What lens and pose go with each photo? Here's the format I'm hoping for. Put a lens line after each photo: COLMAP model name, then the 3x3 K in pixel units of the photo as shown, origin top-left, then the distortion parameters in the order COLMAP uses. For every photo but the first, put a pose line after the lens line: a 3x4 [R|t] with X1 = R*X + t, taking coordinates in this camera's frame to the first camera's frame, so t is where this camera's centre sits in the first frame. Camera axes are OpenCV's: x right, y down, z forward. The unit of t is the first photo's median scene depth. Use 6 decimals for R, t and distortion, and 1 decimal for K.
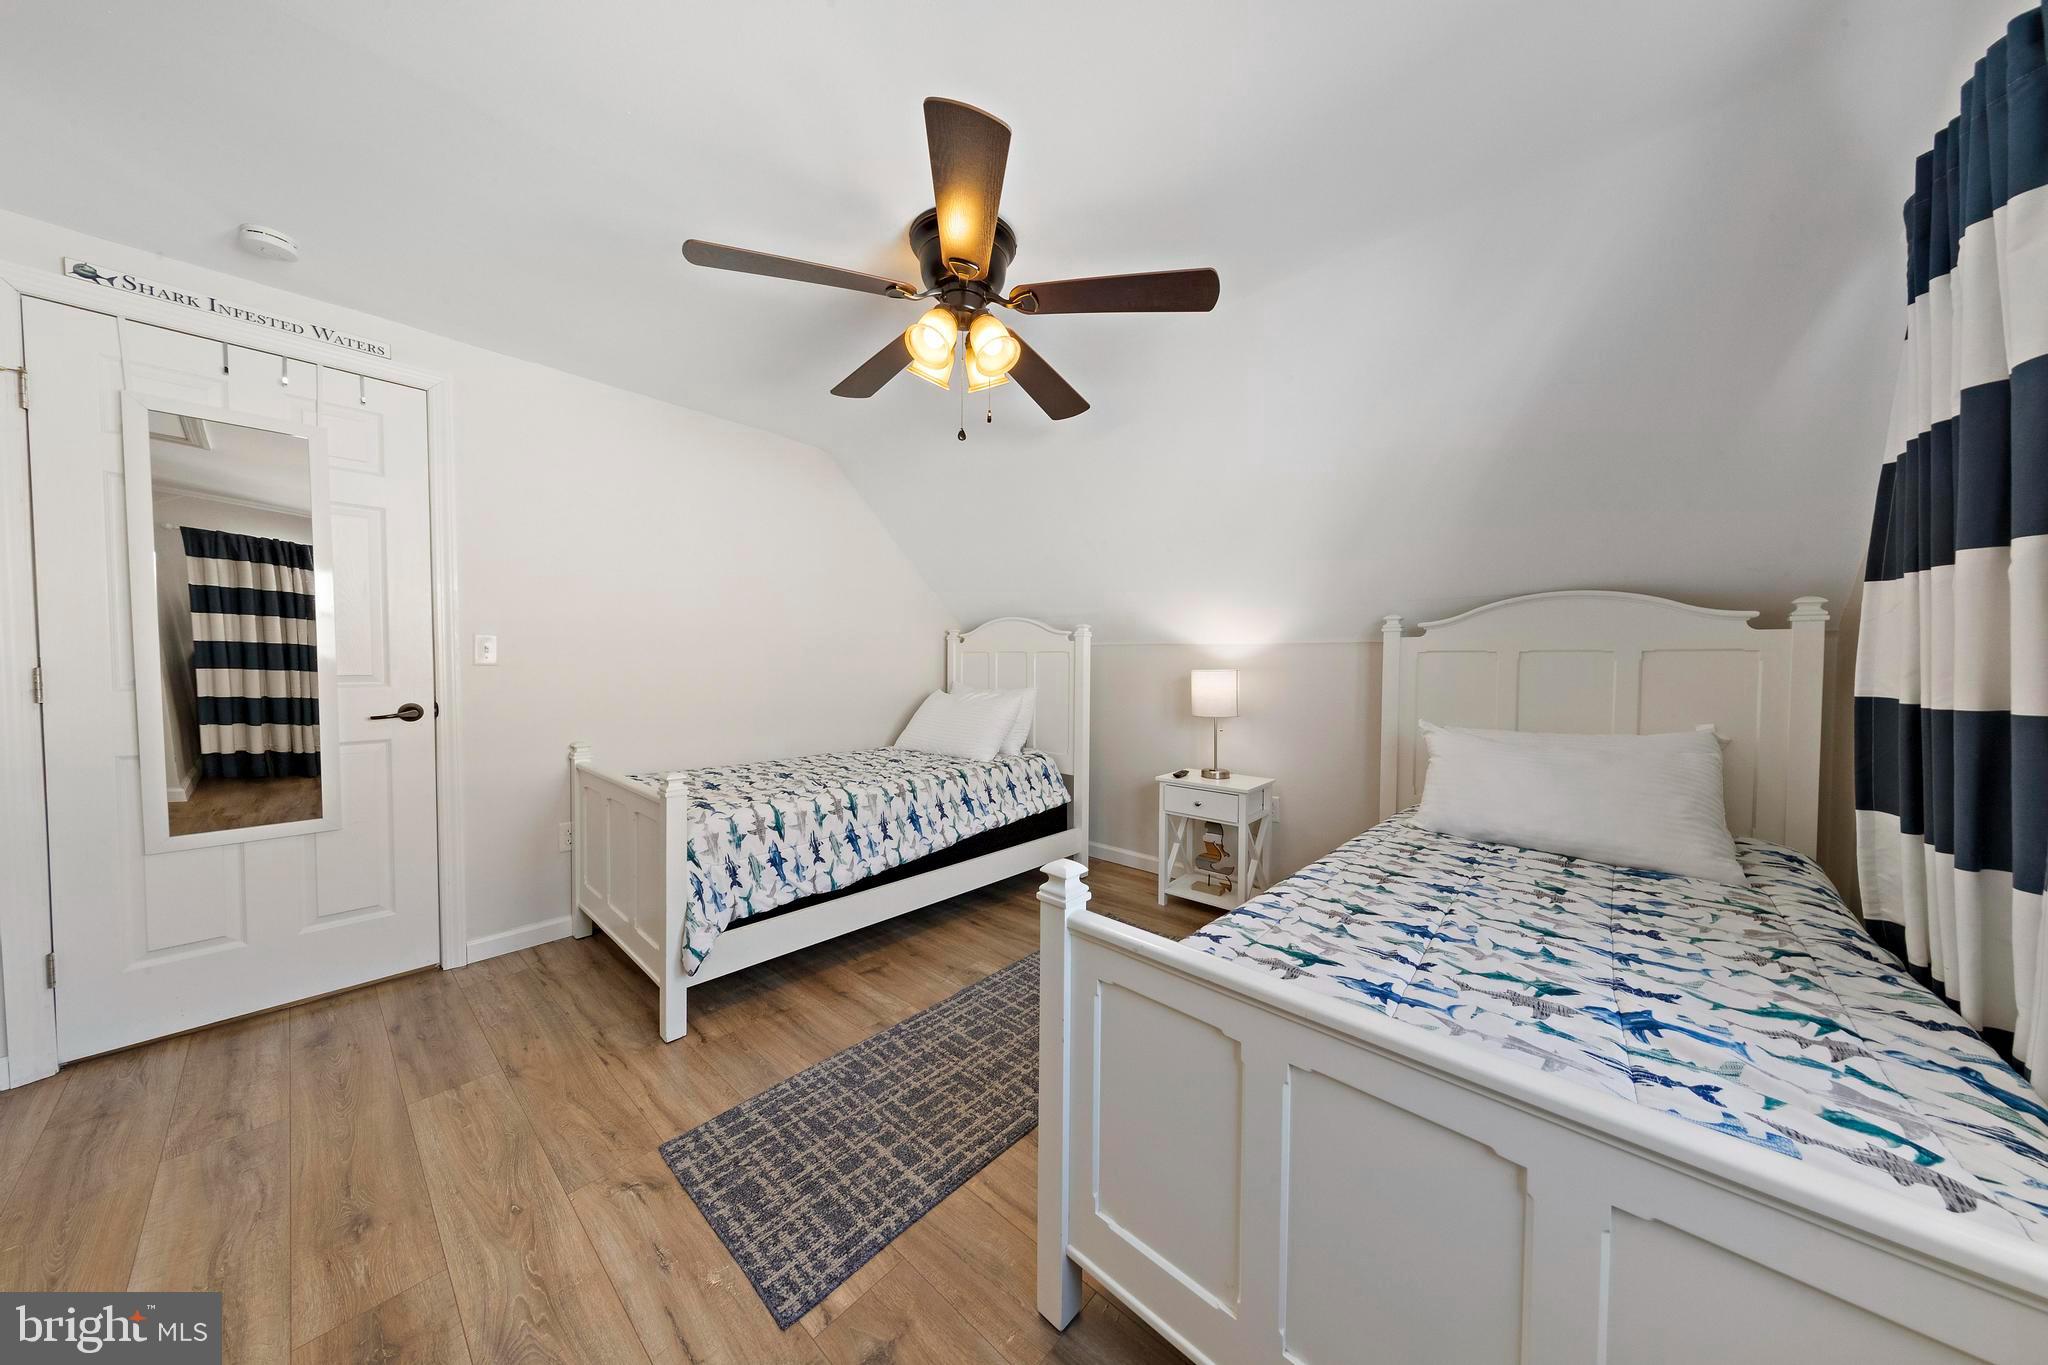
lens RADIAL K [[655.5, 0, 1024.0], [0, 655.5, 665.9], [0, 0, 1]] dist [0.012399, 0.000017]
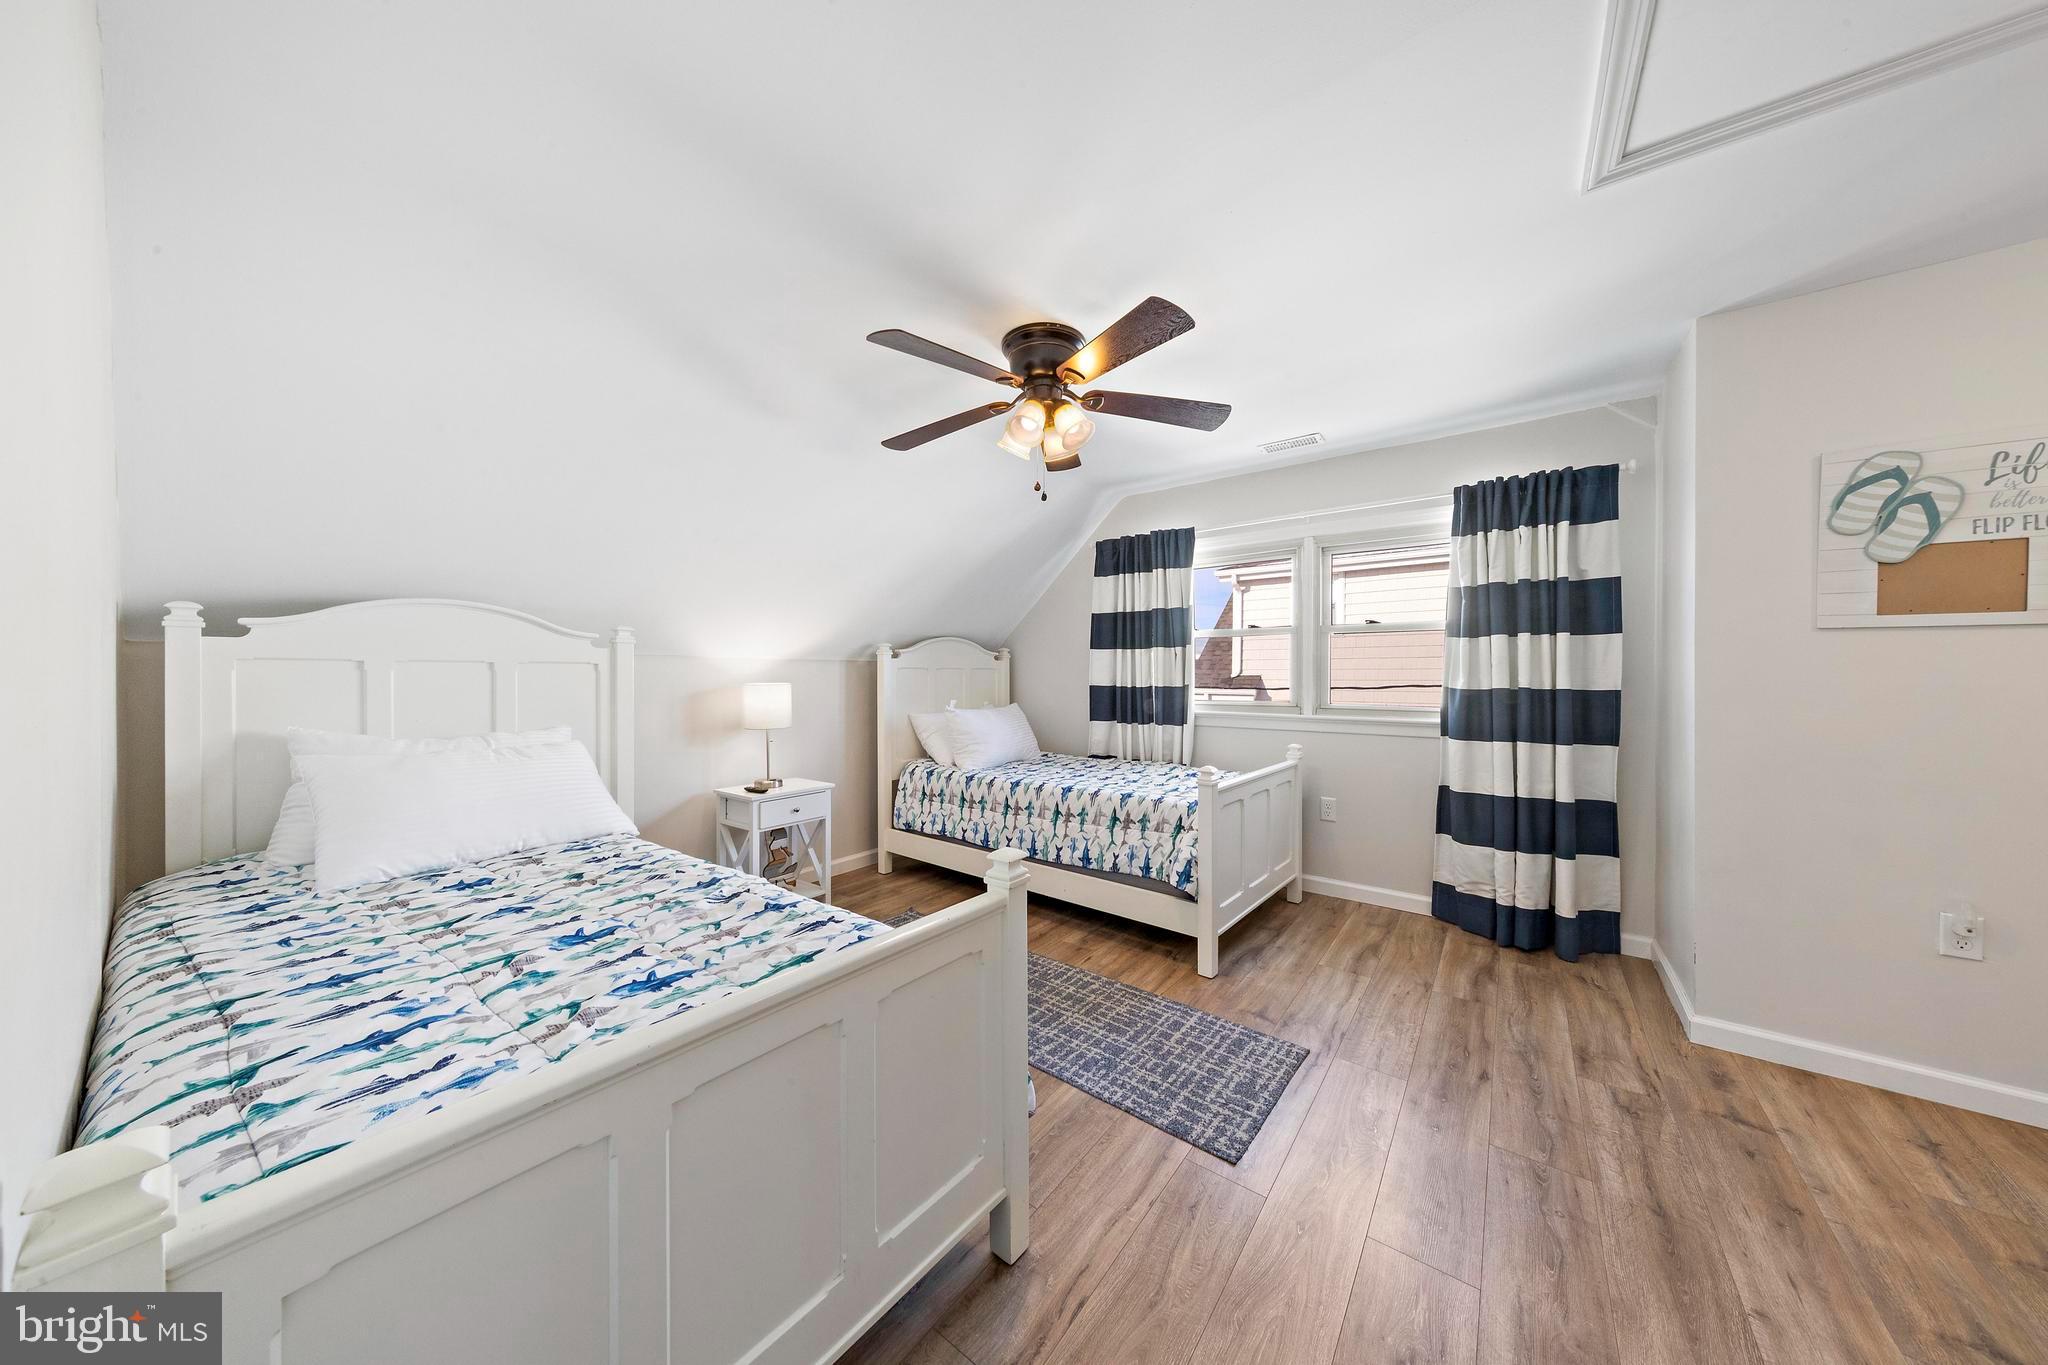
lens RADIAL K [[655.5, 0, 1023.4], [0, 655.5, 679.4], [0, 0, 1]] dist [0.012399, 0.000017]
pose [[-0.067035, -0.017108, 0.997604, -1.244193], [0.006228, 0.999826, 0.017565, -0.028228], [-0.997731, 0.007390, -0.066916, 1.128838]]
